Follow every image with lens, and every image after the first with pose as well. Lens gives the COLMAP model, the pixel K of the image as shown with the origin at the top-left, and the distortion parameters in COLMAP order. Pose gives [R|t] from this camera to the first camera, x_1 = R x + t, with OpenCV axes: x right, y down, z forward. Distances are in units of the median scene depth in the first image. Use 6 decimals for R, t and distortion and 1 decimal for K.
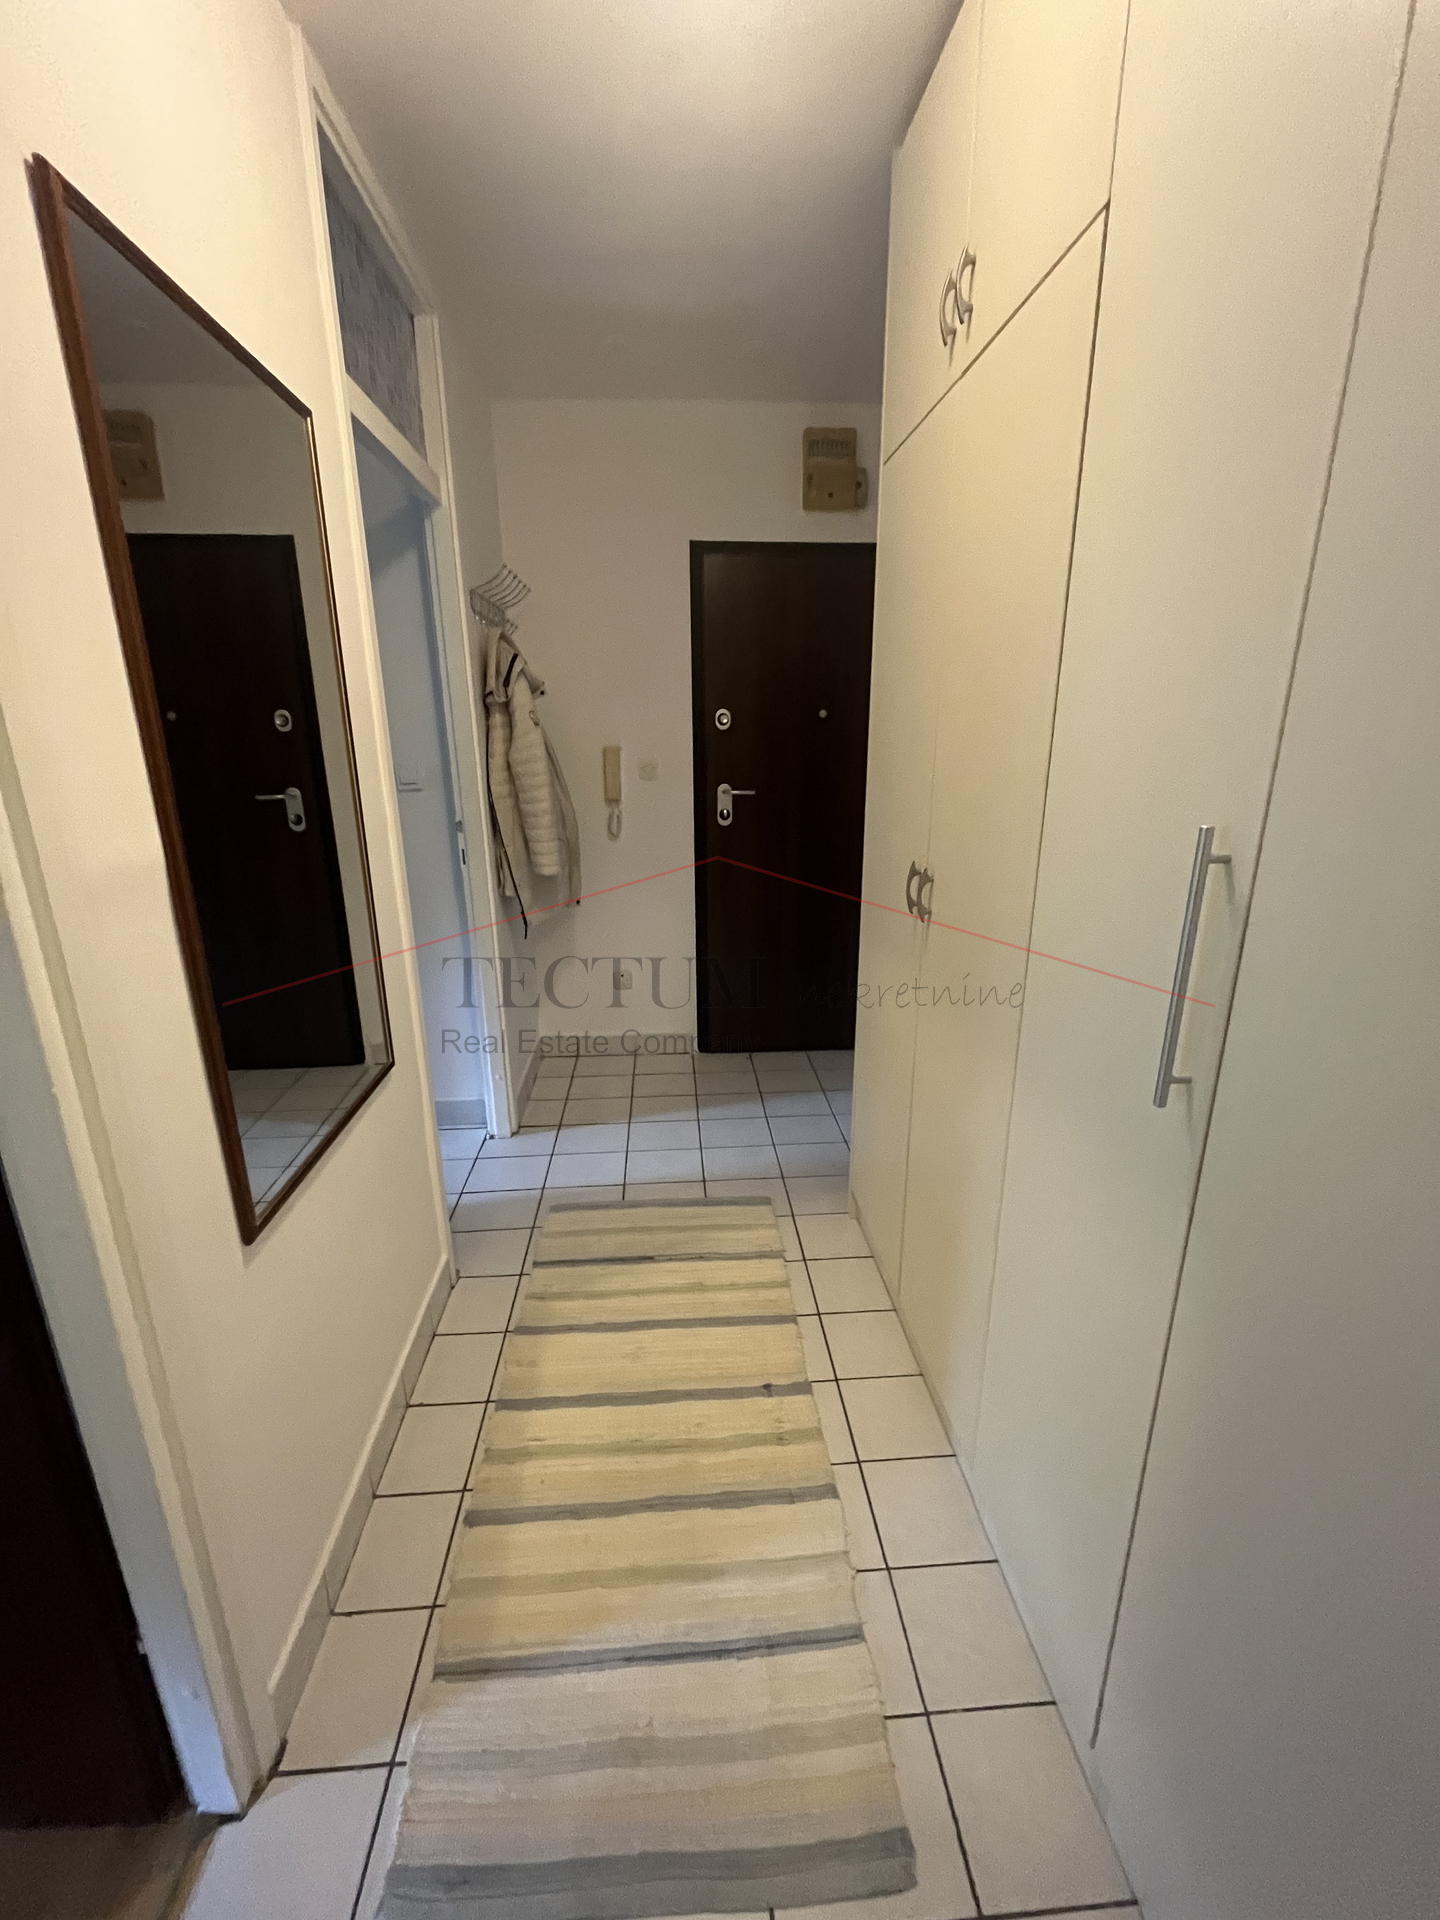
lens RADIAL K [[772.1, 0, 720.4], [0, 772.1, 952.7], [0, 0, 1]] dist [-0.003214, -0.000430]
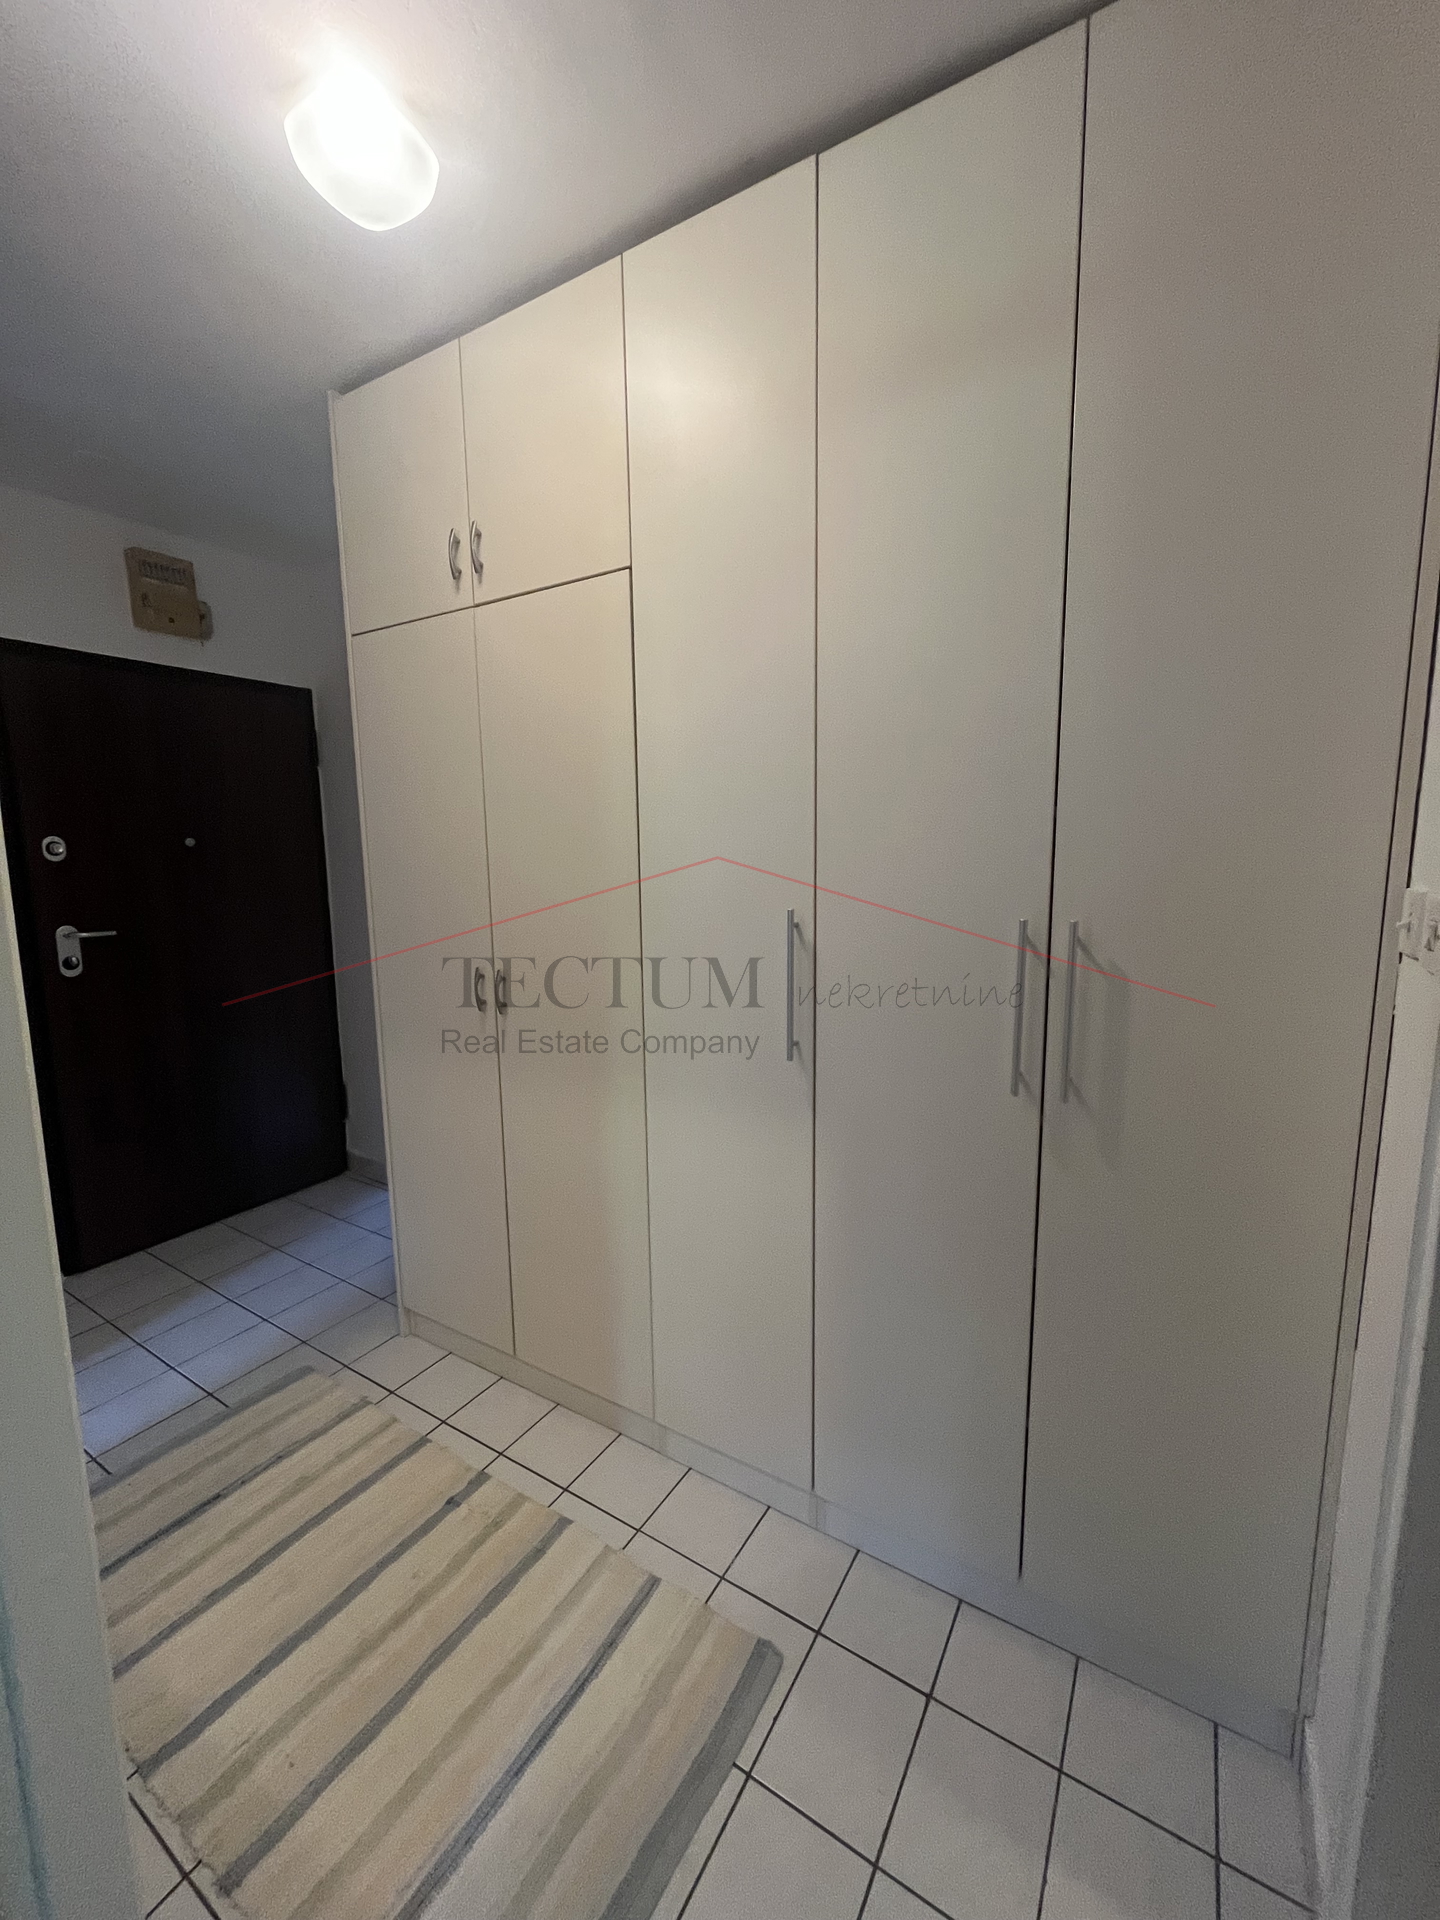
lens RADIAL K [[772.1, 0, 720.4], [0, 772.1, 952.7], [0, 0, 1]] dist [-0.003214, -0.000430]
pose [[0.583046, -0.109781, 0.804988, -0.460572], [0.230277, 0.972525, -0.034159, -0.012311], [-0.779121, 0.205287, 0.592307, -0.006814]]
